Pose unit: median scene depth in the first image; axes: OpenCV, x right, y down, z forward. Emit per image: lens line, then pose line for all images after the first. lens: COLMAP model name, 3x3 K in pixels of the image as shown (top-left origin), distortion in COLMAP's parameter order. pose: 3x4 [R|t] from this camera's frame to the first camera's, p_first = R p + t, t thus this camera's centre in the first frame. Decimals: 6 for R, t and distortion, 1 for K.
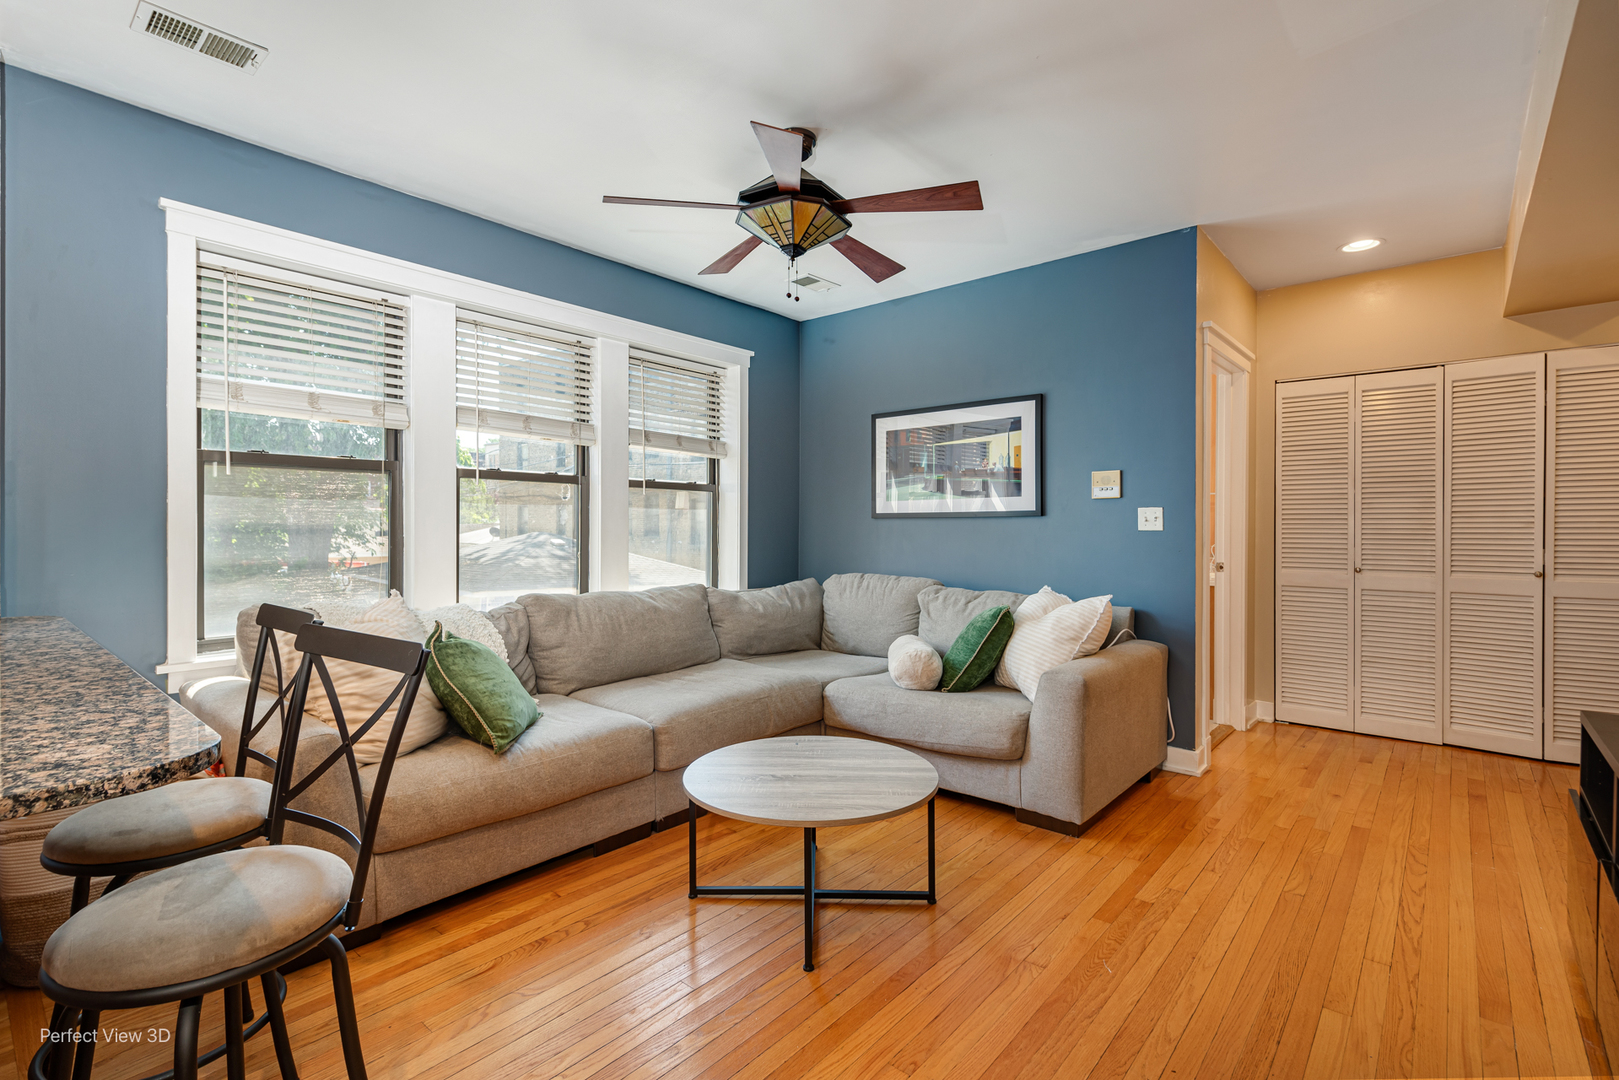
lens RADIAL K [[749.1, 0, 807.7], [0, 749.1, 531.1], [0, 0, 1]] dist [0.000601, -0.000476]
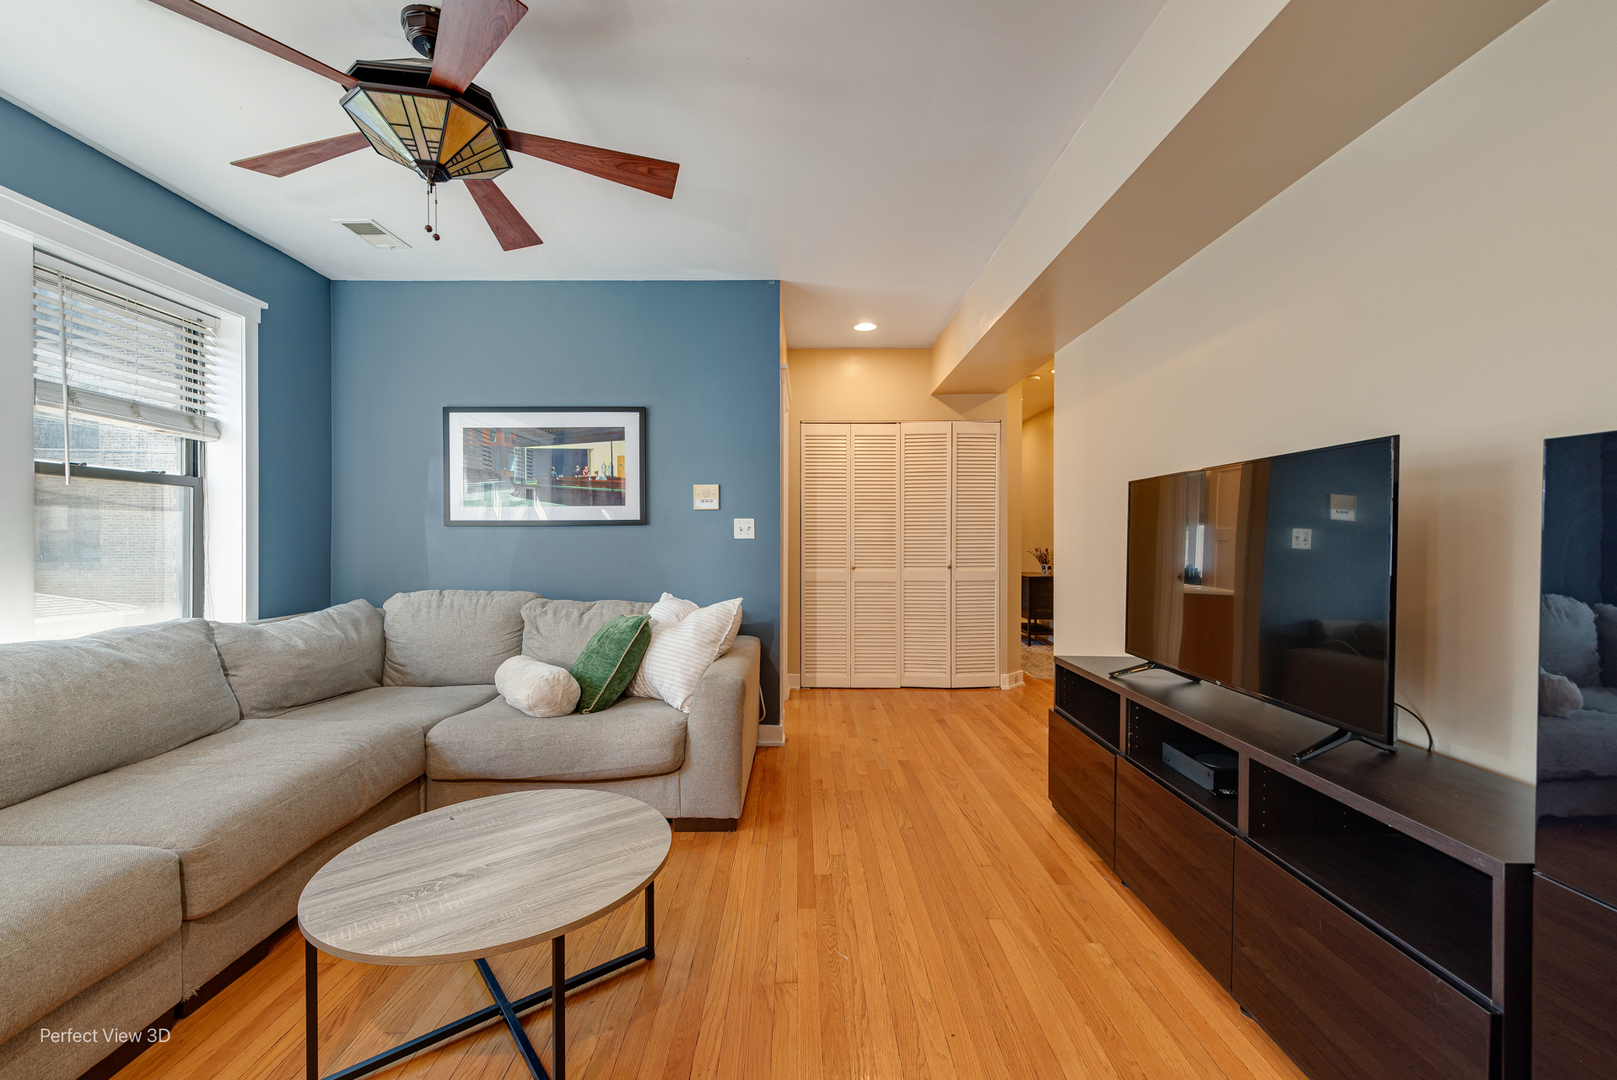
lens RADIAL K [[662.2, 0, 804.4], [0, 662.2, 541.4], [0, 0, 1]] dist [0.017363, -0.008080]
pose [[0.756569, -0.006159, 0.653885, -0.131862], [0.005240, 0.999981, 0.003355, 0.000326], [-0.653893, 0.000888, 0.756586, 0.177554]]
